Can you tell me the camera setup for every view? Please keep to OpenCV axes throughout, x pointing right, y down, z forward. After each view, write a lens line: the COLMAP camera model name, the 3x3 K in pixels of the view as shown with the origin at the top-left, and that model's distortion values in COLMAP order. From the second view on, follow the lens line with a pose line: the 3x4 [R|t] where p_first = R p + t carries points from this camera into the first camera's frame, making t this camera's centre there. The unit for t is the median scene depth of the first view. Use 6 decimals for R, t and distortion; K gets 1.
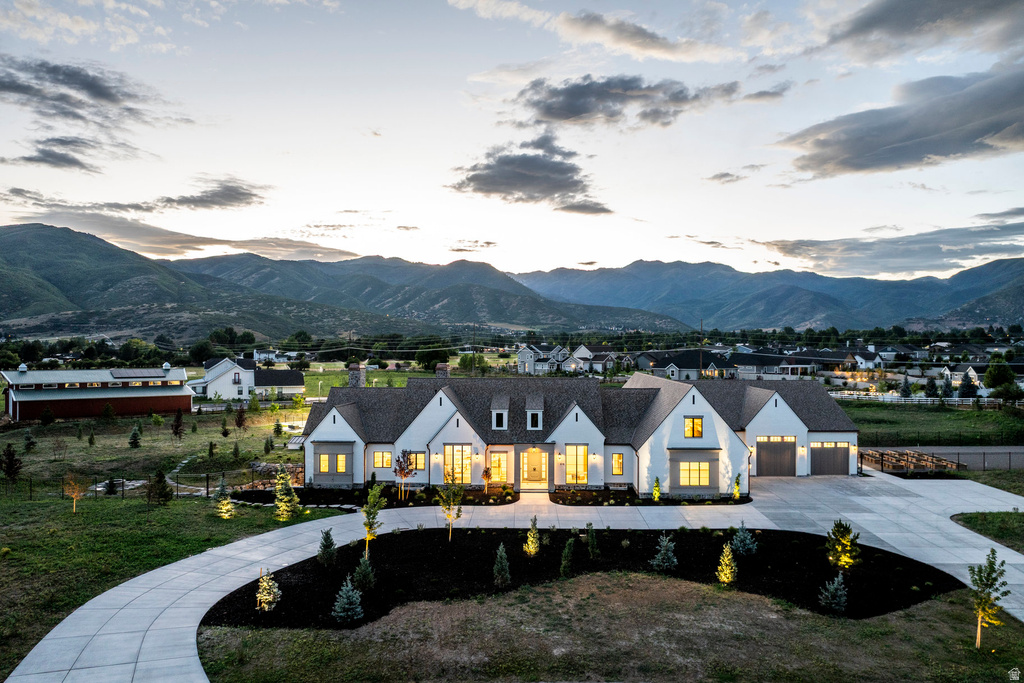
lens RADIAL K [[702.4, 0, 512.0], [0, 702.4, 341.5], [0, 0, 1]] dist [-0.048545, 0.035372]
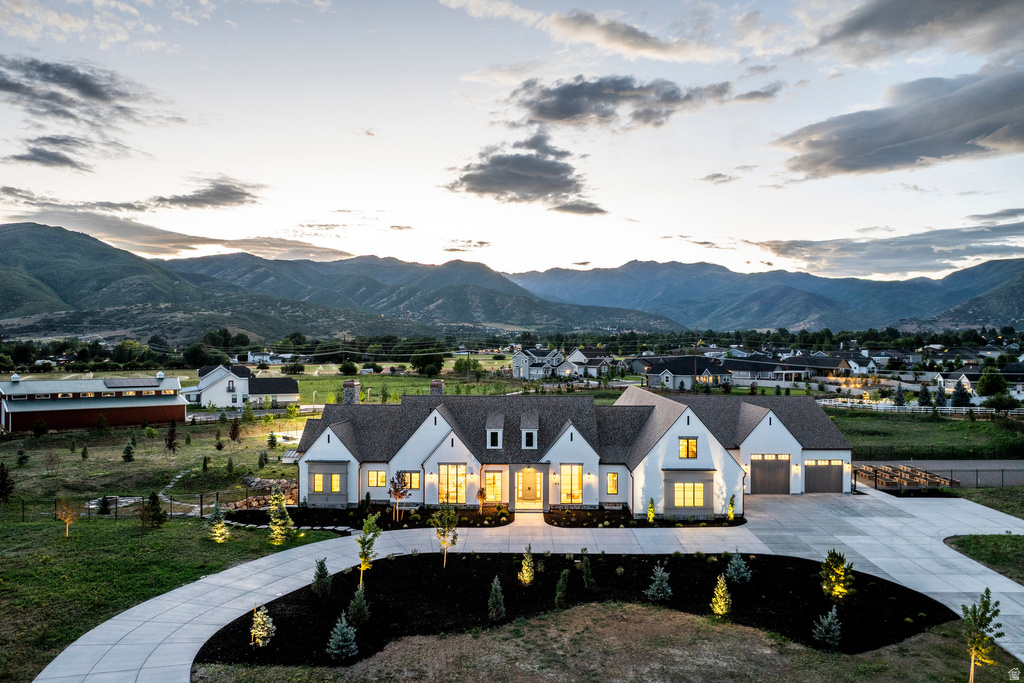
lens RADIAL K [[702.4, 0, 512.0], [0, 702.4, 341.5], [0, 0, 1]] dist [-0.048545, 0.035372]
pose [[0.999930, -0.009606, 0.006976, 0.002023], [0.009573, 0.999943, 0.004749, -0.023361], [-0.007021, -0.004682, 0.999964, 0.001706]]
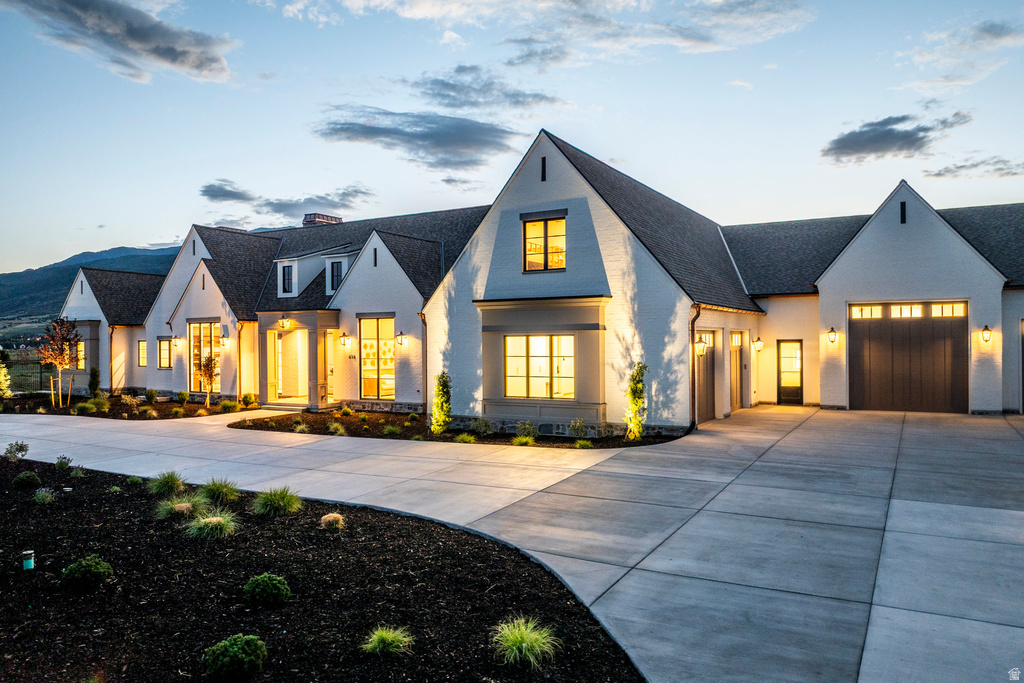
lens RADIAL K [[708.5, 0, 496.2], [0, 708.5, 340.2], [0, 0, 1]] dist [0.034141, 0.000584]
pose [[0.893553, -0.004934, -0.448930, 0.257287], [0.011147, 0.999875, 0.011197, 0.107960], [0.448819, -0.015010, 0.893497, 0.416023]]
